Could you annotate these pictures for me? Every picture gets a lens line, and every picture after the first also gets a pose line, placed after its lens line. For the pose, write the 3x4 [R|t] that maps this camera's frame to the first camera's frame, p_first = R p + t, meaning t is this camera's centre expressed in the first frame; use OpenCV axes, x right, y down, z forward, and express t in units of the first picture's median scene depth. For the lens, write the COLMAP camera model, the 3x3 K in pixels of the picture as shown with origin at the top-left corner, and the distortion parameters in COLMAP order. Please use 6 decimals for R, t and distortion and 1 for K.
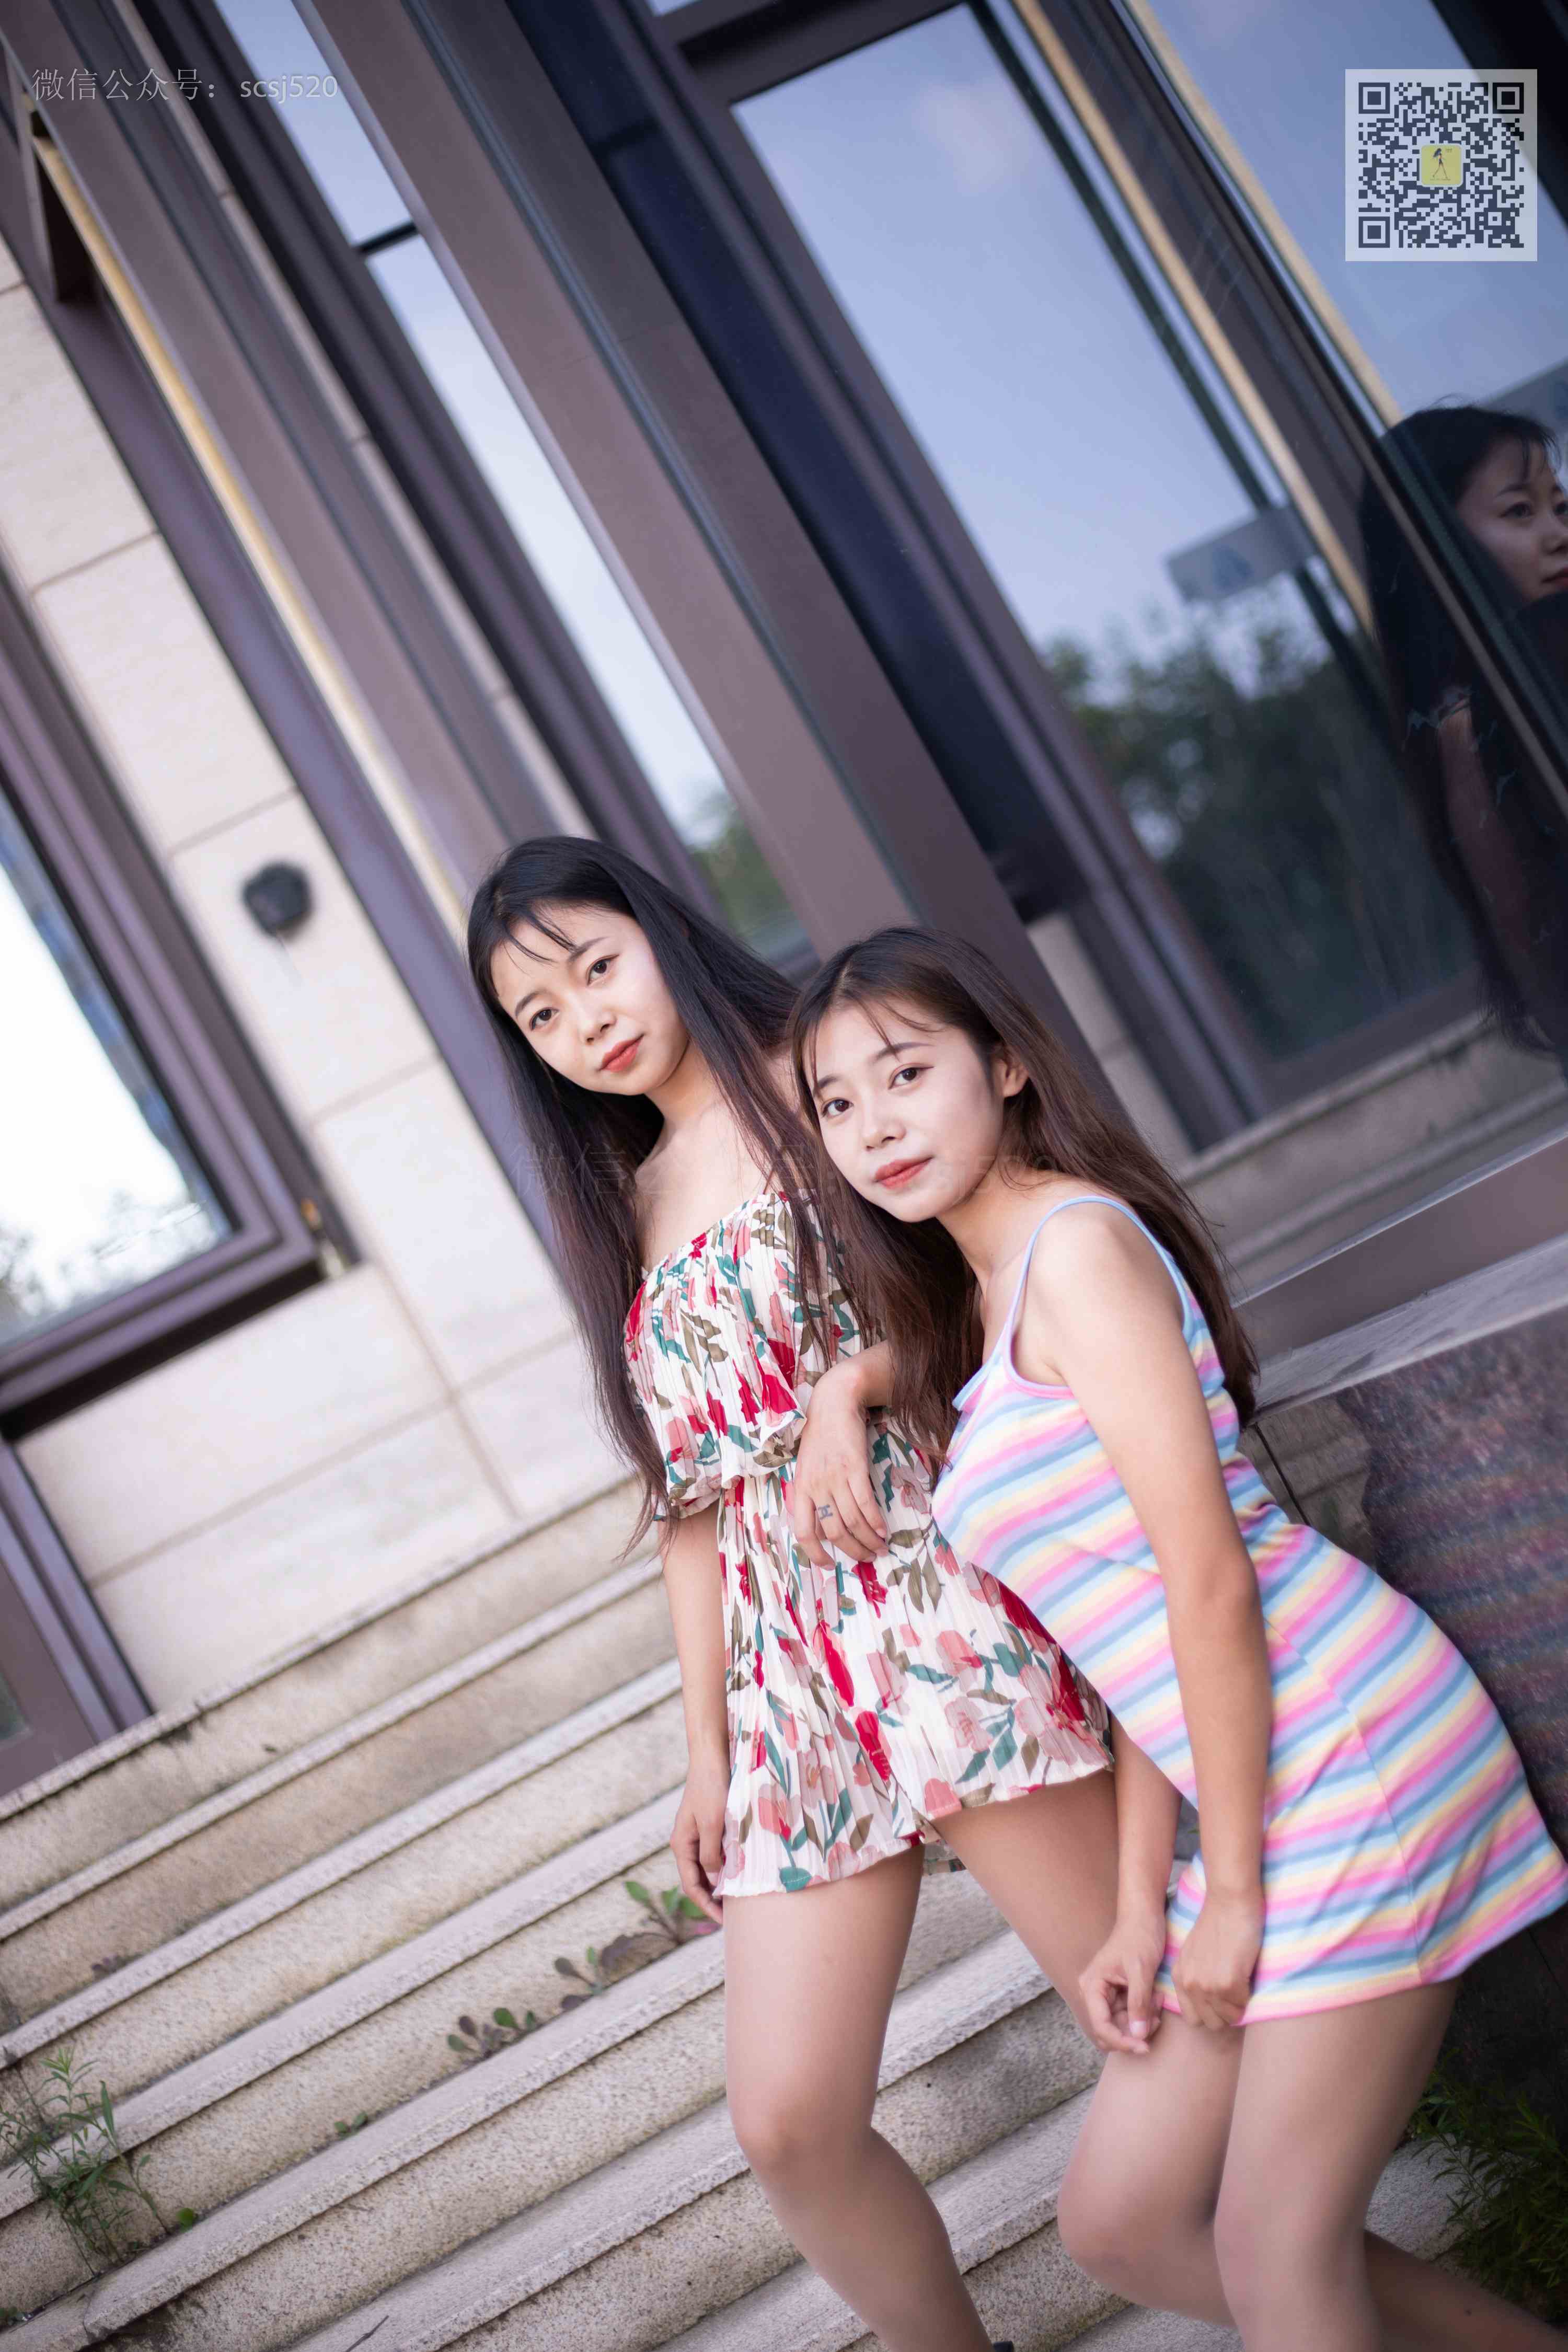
lens RADIAL K [[3399.6, 0, 784.0], [0, 3399.6, 1176.0], [0, 0, 1]] dist [-0.104025, -0.036579]
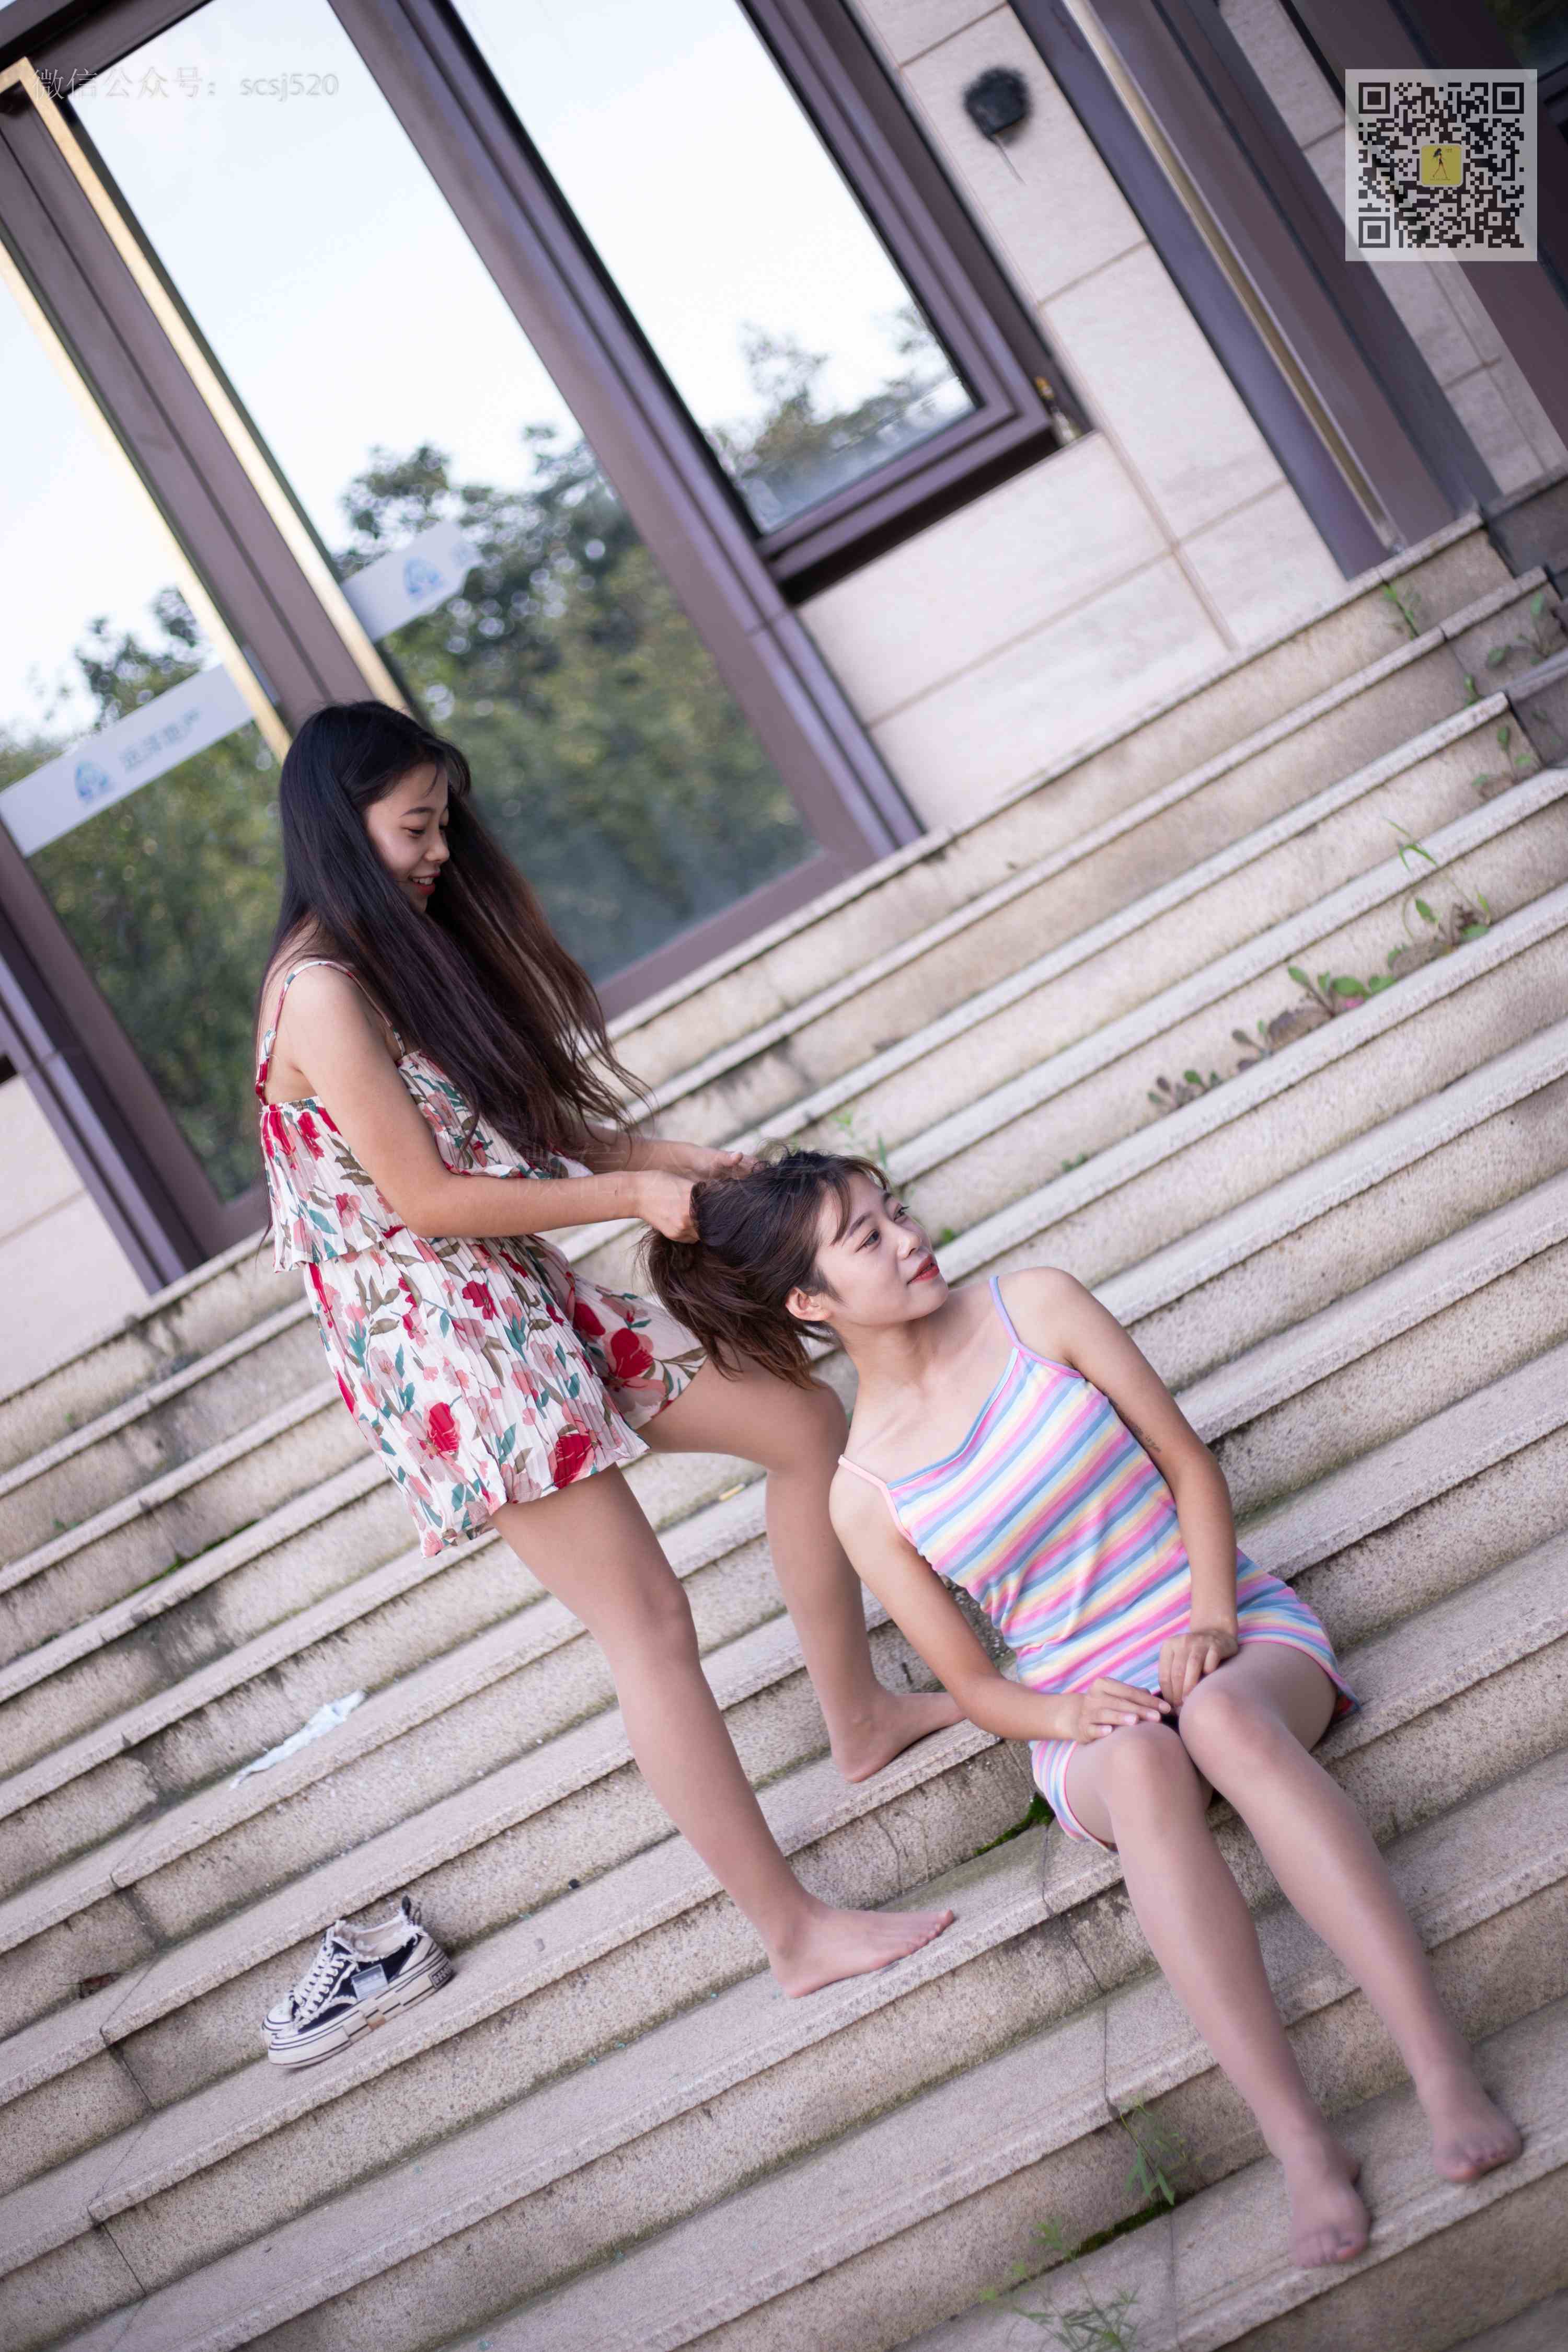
lens RADIAL K [[3418.2, 0, 784.0], [0, 3418.2, 1176.0], [0, 0, 1]] dist [-0.105981, -0.027166]
pose [[0.971049, -0.005802, -0.238811, 0.072111], [0.068270, 0.964749, 0.254161, -0.047211], [0.228918, -0.263107, 0.937215, -0.230207]]
